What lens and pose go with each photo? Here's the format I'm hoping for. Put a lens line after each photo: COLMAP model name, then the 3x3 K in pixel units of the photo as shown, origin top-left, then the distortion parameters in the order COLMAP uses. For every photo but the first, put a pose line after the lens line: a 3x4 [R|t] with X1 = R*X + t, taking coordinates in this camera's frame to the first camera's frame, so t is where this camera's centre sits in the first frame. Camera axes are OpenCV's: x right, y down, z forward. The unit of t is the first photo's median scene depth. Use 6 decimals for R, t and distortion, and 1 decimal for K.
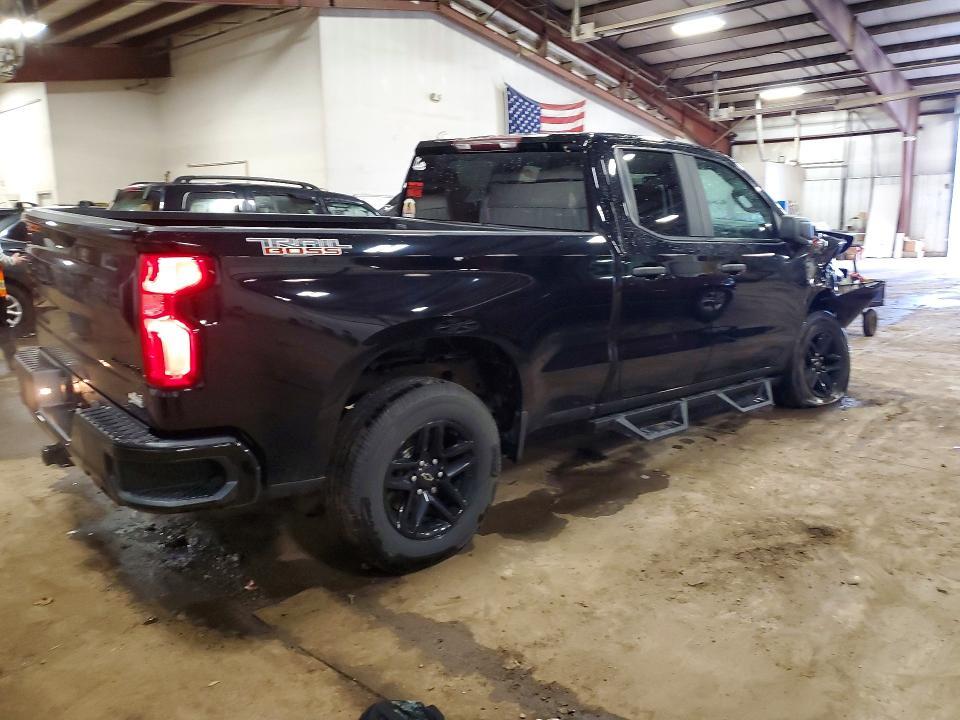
lens RADIAL K [[738.1, 0, 475.2], [0, 738.1, 360.3], [0, 0, 1]] dist [0.006565, 0.002970]
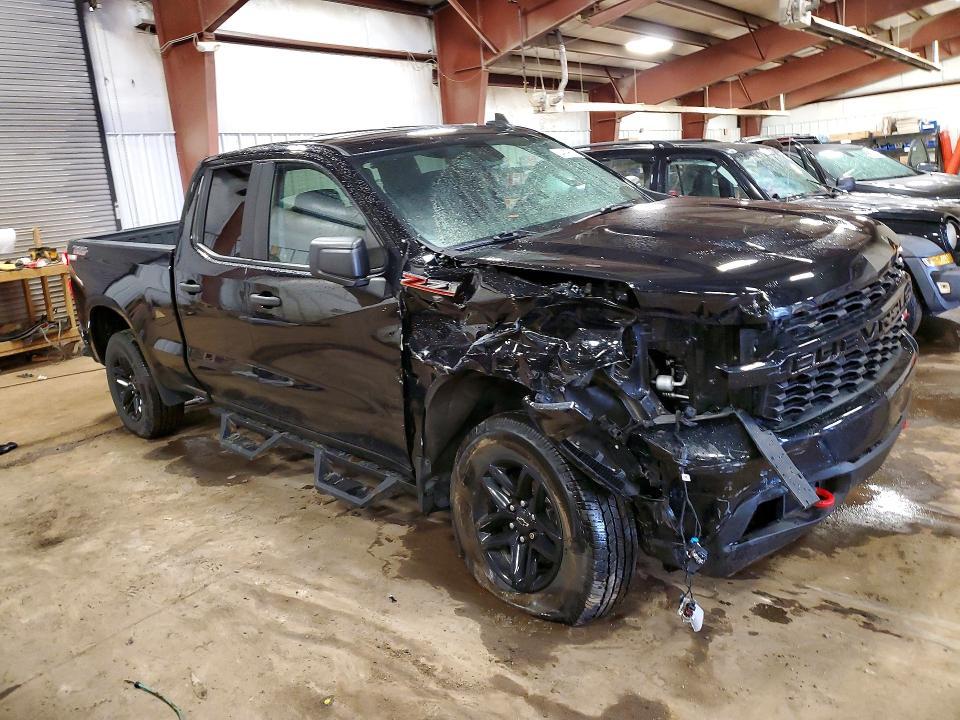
lens RADIAL K [[738.1, 0, 477.7], [0, 738.1, 362.6], [0, 0, 1]] dist [0.006565, 0.002970]
pose [[0.076334, 0.245734, -0.966327, 1.306931], [-0.107503, 0.965534, 0.237040, -0.305446], [0.991270, 0.085789, 0.100120, 1.293542]]
